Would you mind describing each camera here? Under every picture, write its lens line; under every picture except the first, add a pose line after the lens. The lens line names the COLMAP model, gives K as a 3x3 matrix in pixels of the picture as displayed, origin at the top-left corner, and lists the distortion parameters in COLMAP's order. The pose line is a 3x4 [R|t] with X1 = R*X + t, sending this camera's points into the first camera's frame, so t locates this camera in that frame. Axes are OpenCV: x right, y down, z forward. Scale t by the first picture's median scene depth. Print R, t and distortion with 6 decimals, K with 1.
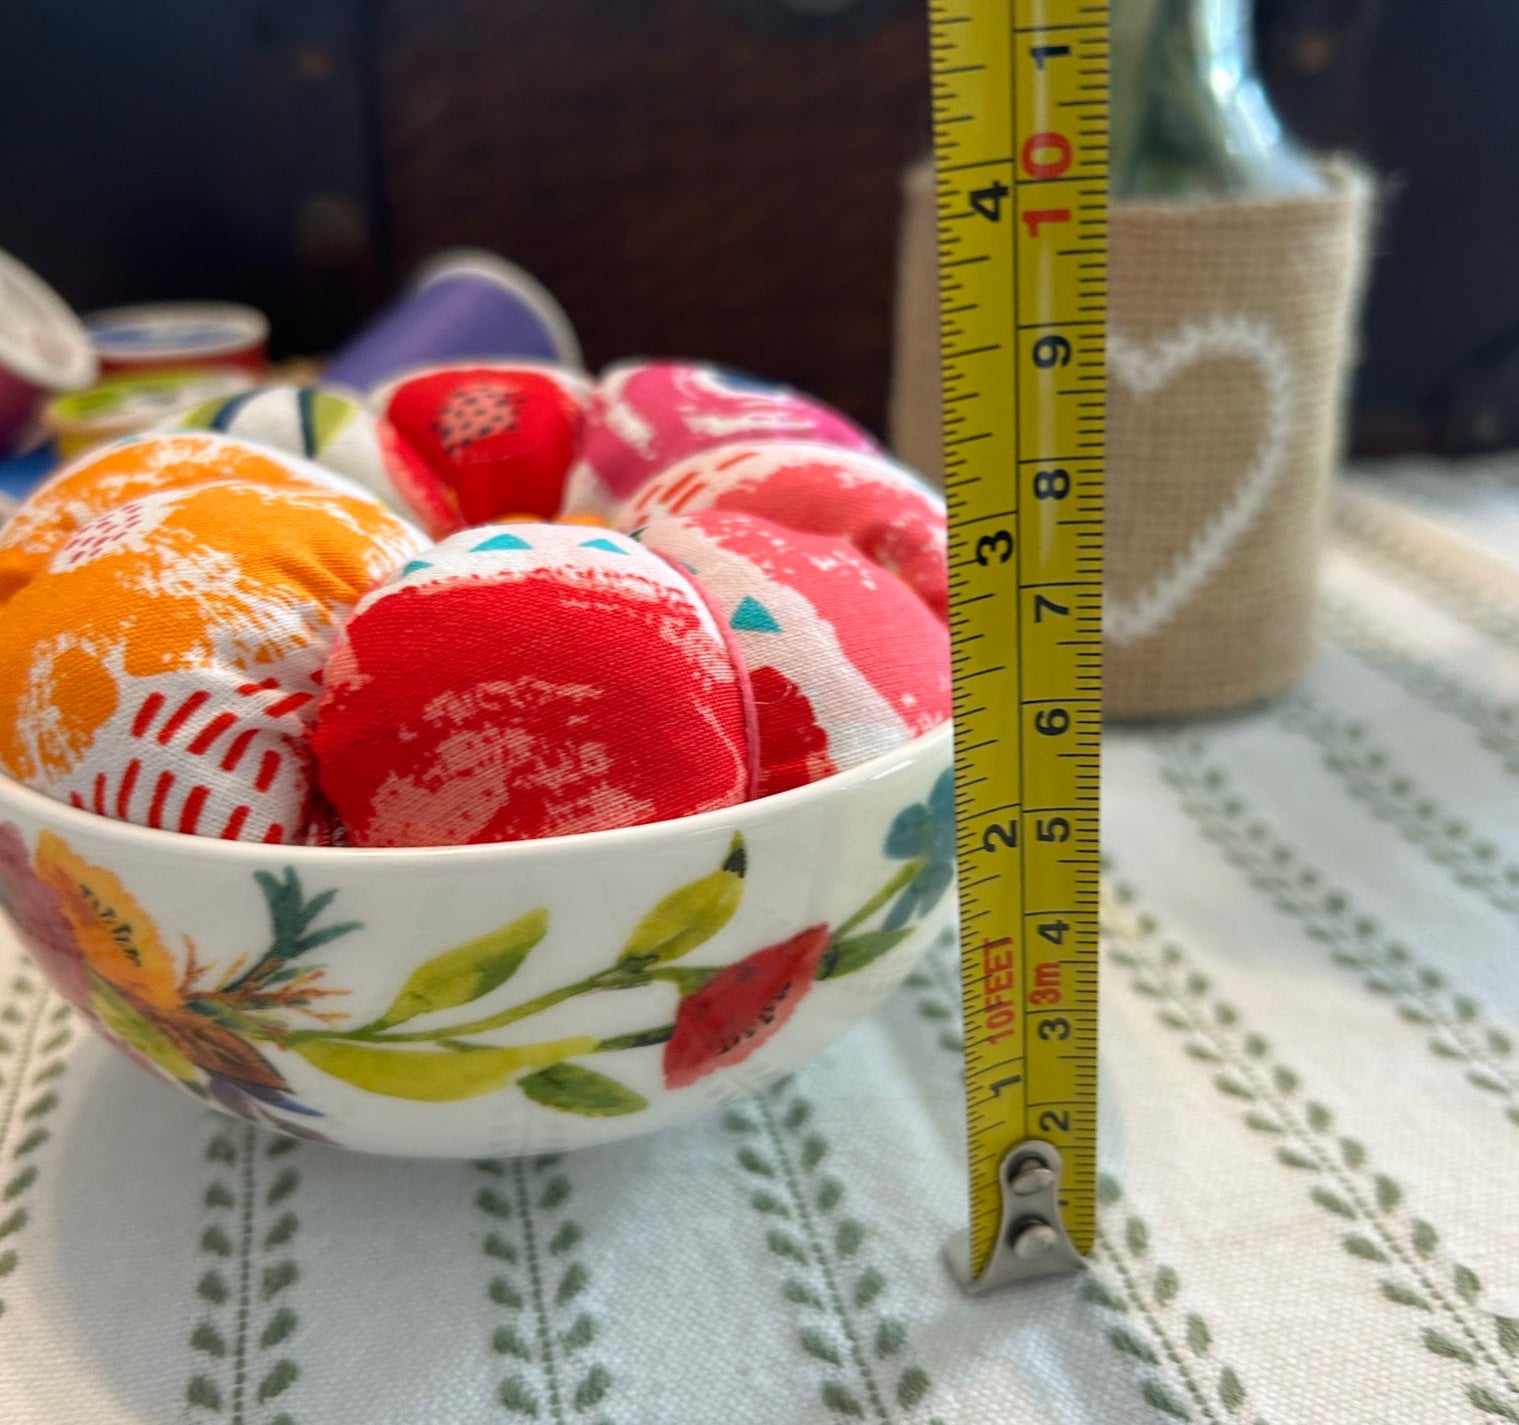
lens RADIAL K [[1724.2, 0, 740.7], [0, 1724.2, 672.2], [0, 0, 1]] dist [0.100597, -0.343949]
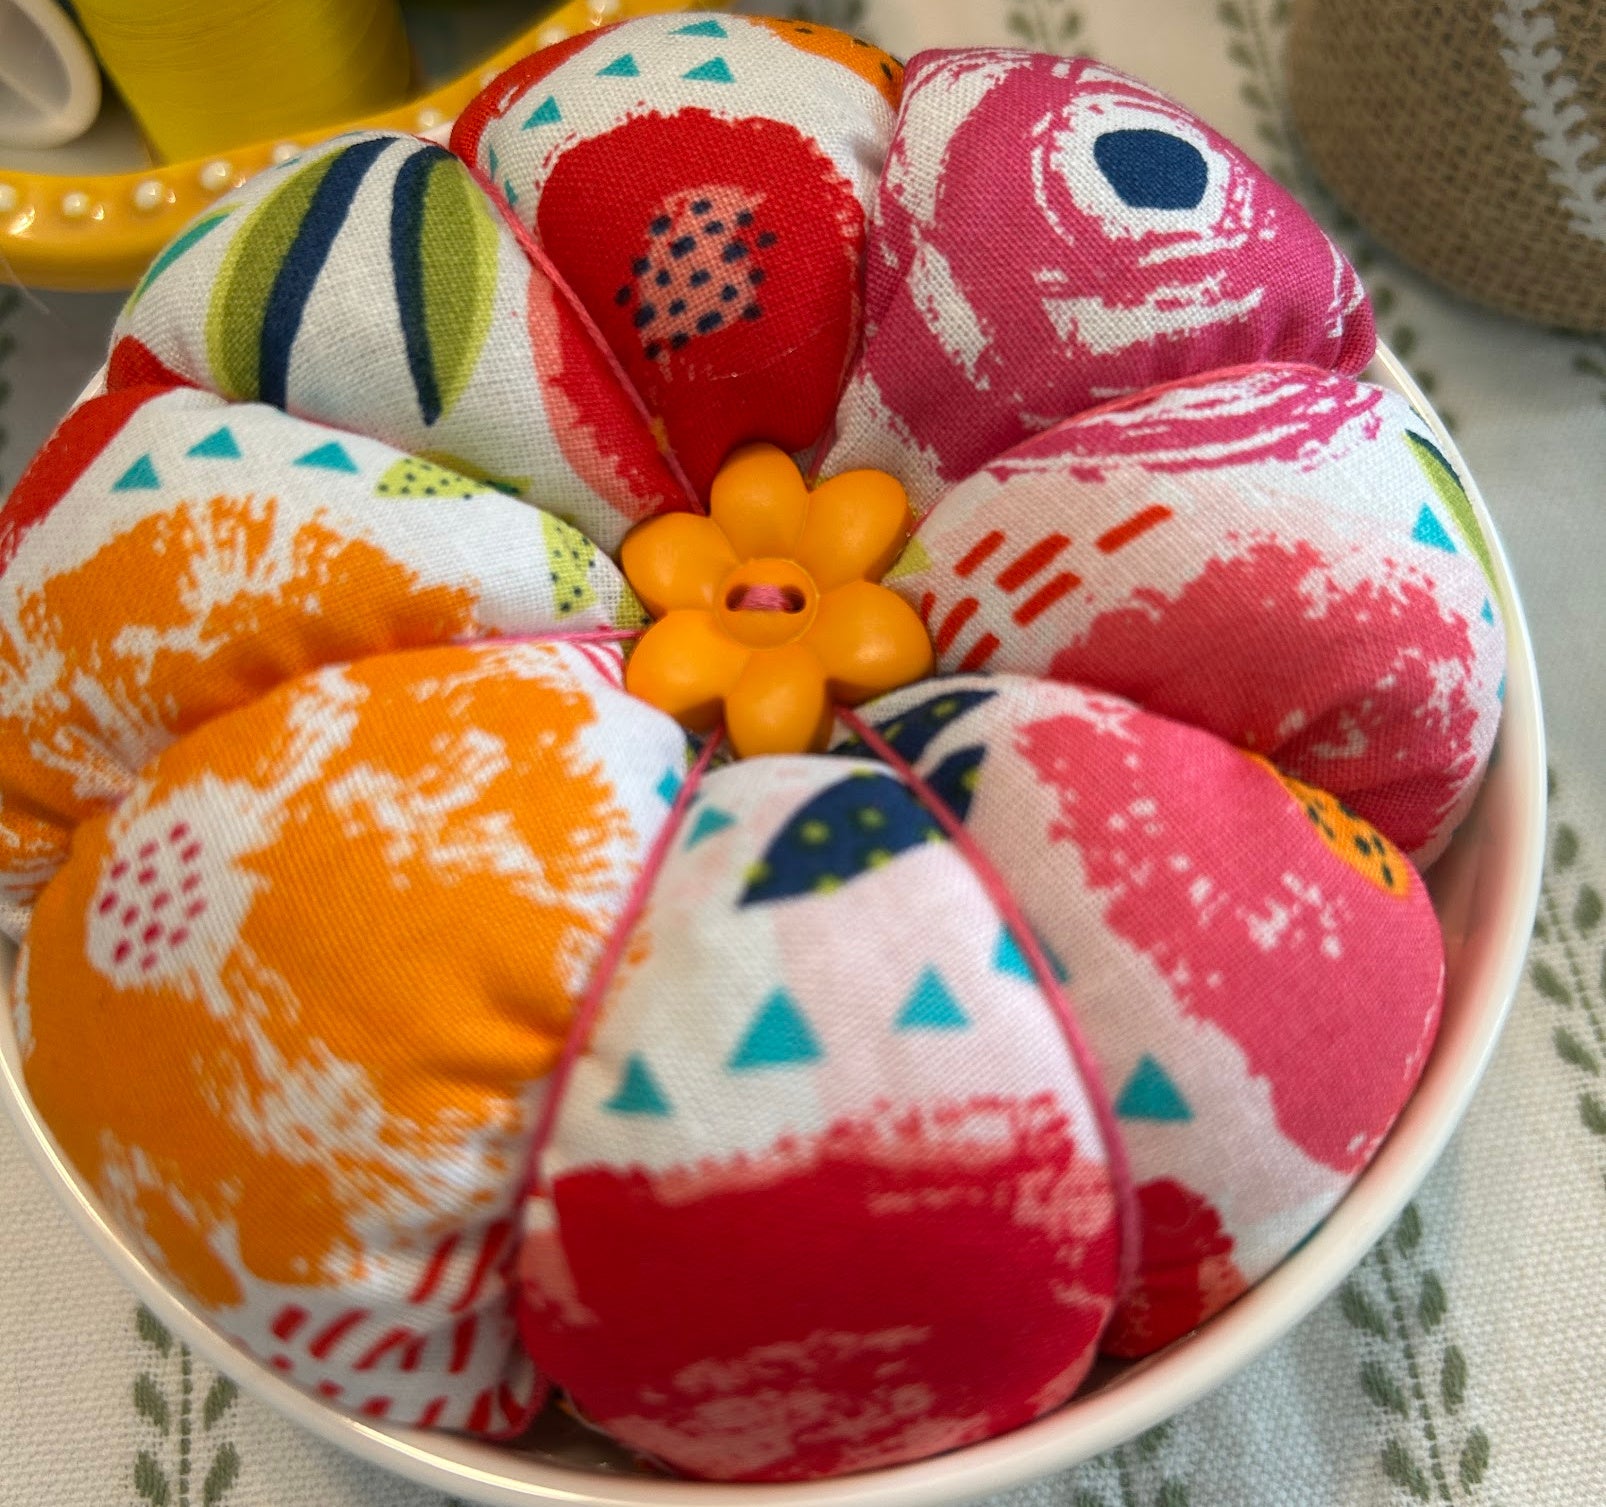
lens RADIAL K [[1729.9, 0, 795.2], [0, 1729.9, 735.0], [0, 0, 1]] dist [0.072101, -0.236321]
pose [[0.997380, 0.062470, -0.036485, -0.112264], [-0.019692, 0.719711, 0.693994, -0.584511], [0.069612, -0.691458, 0.719055, 0.605871]]
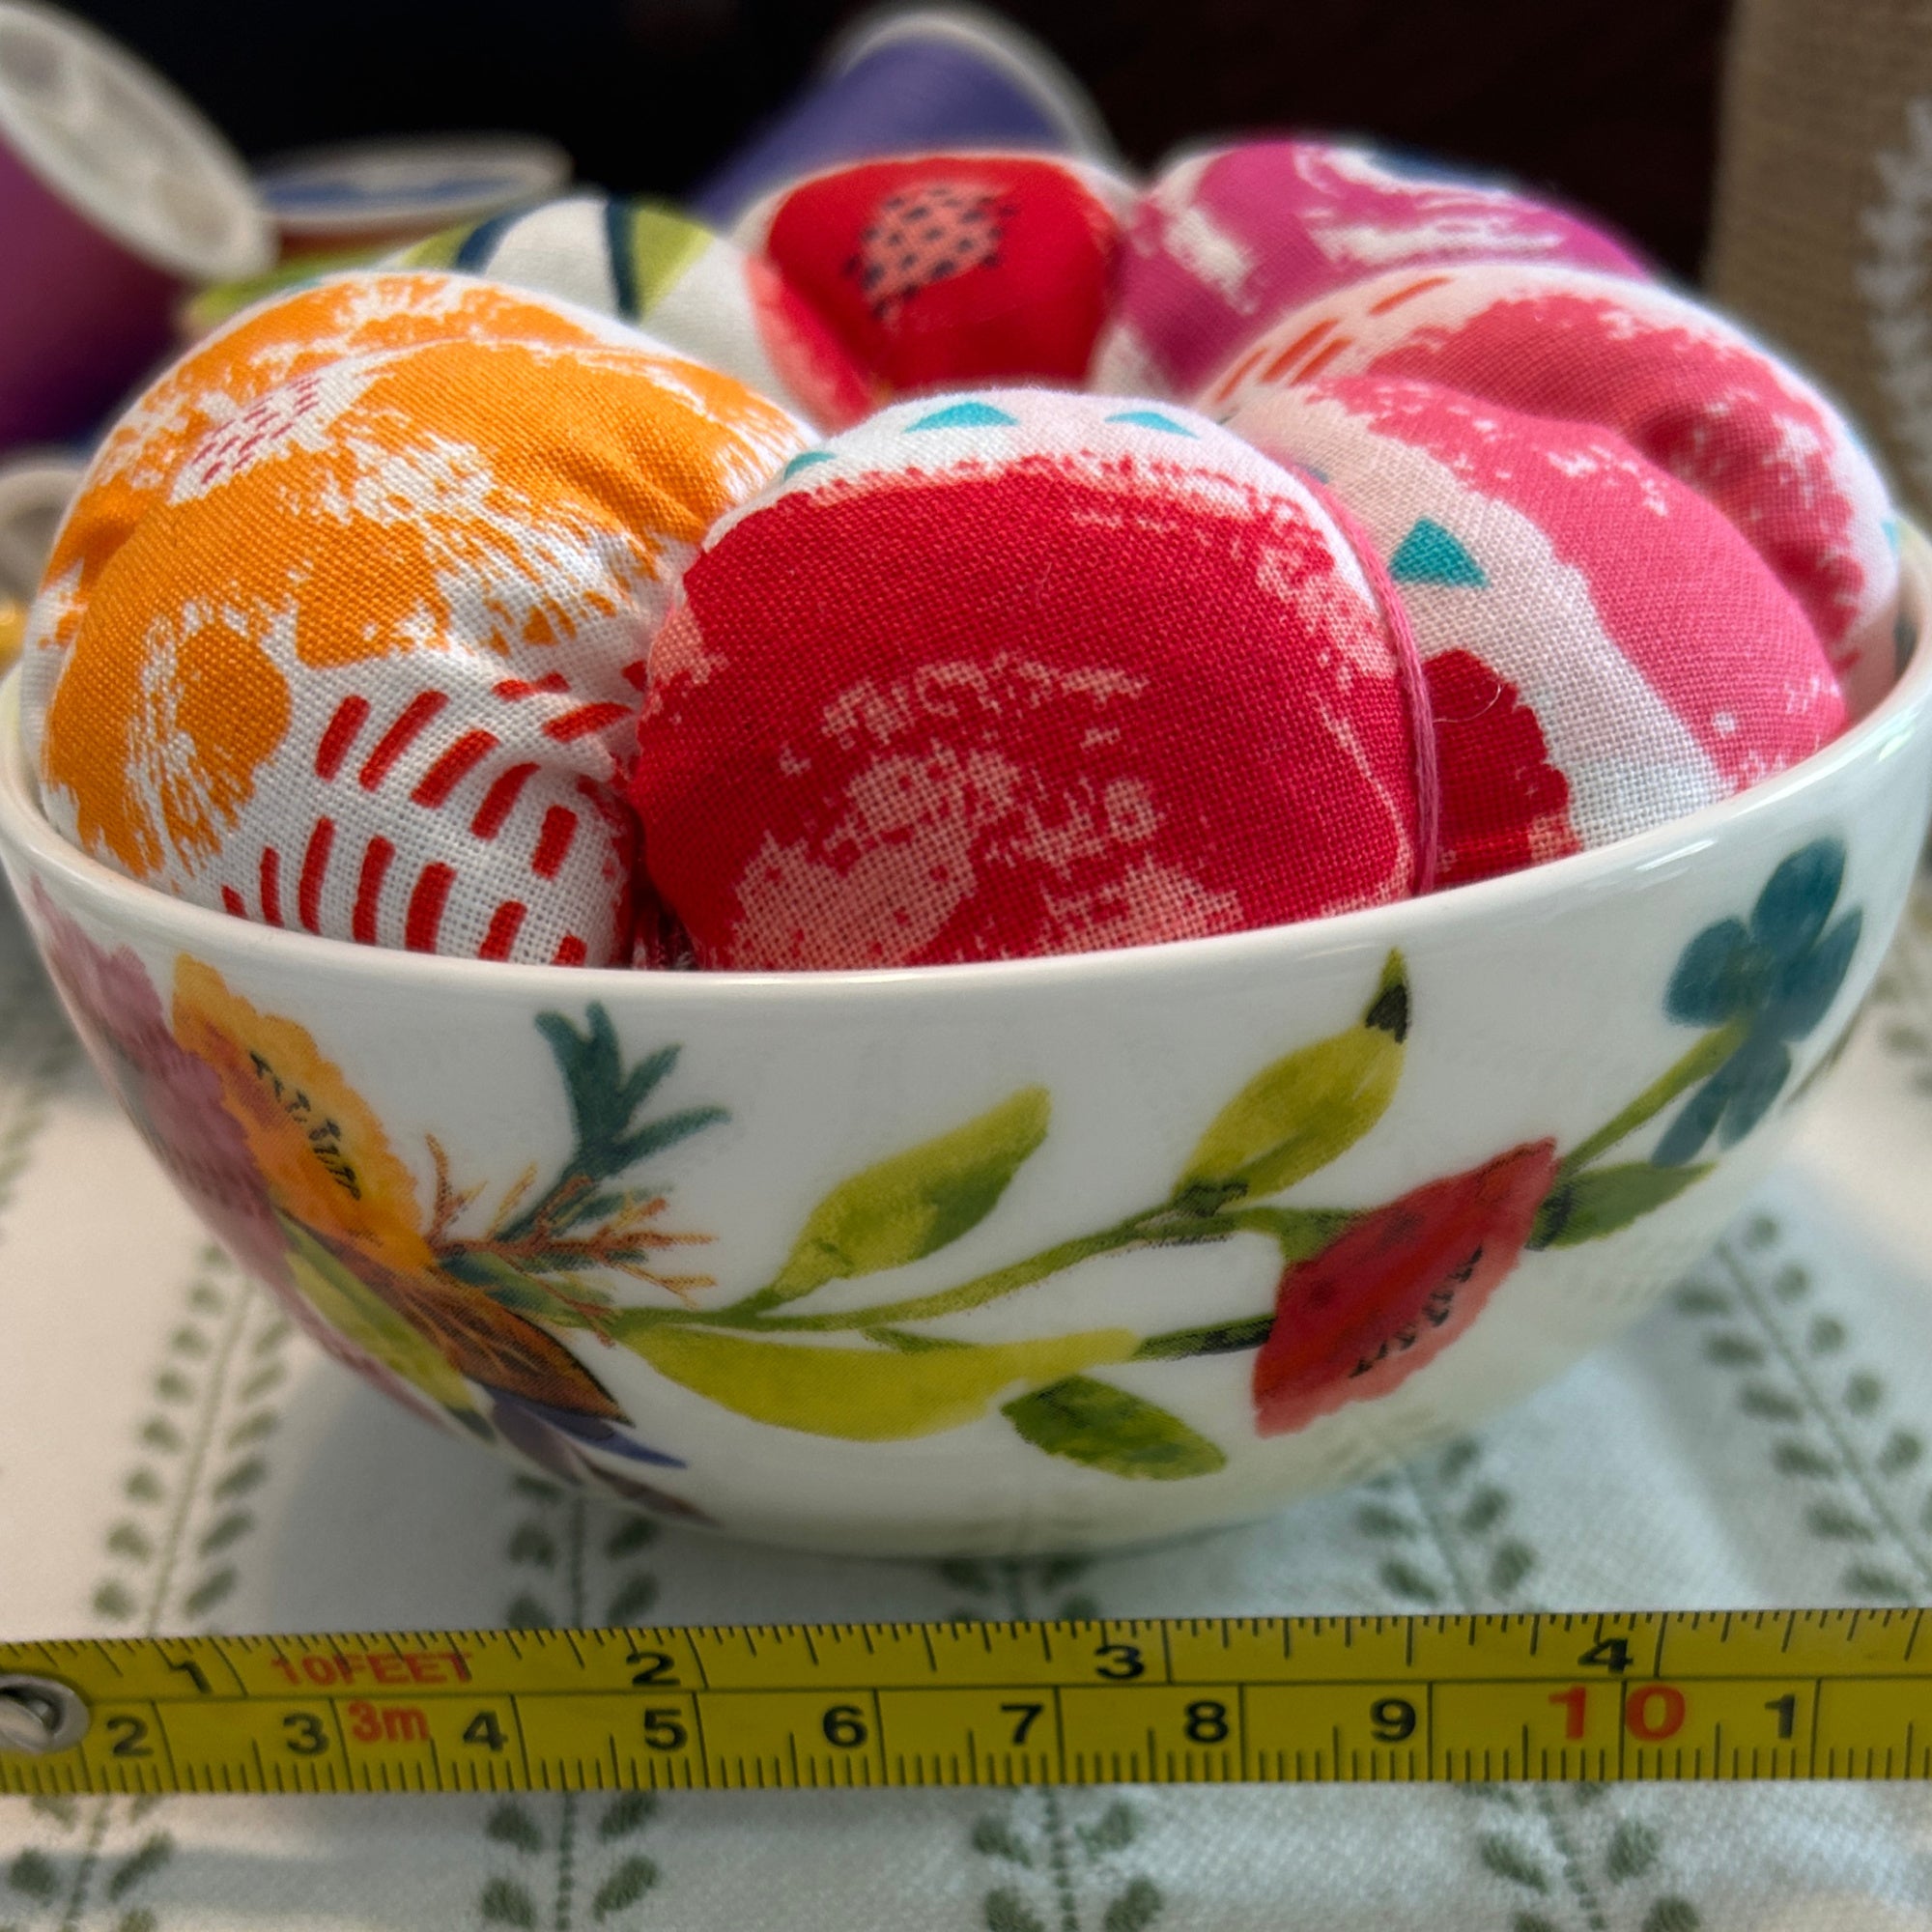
lens RADIAL K [[2800.7, 0, 1071.7], [0, 2800.7, 1681.7], [0, 0, 1]] dist [-0.005875, -0.082846]
pose [[0.993208, 0.026449, -0.113305, 0.003027], [0.004202, 0.965032, 0.262099, 0.075869], [0.116275, -0.260795, 0.958366, 0.074577]]
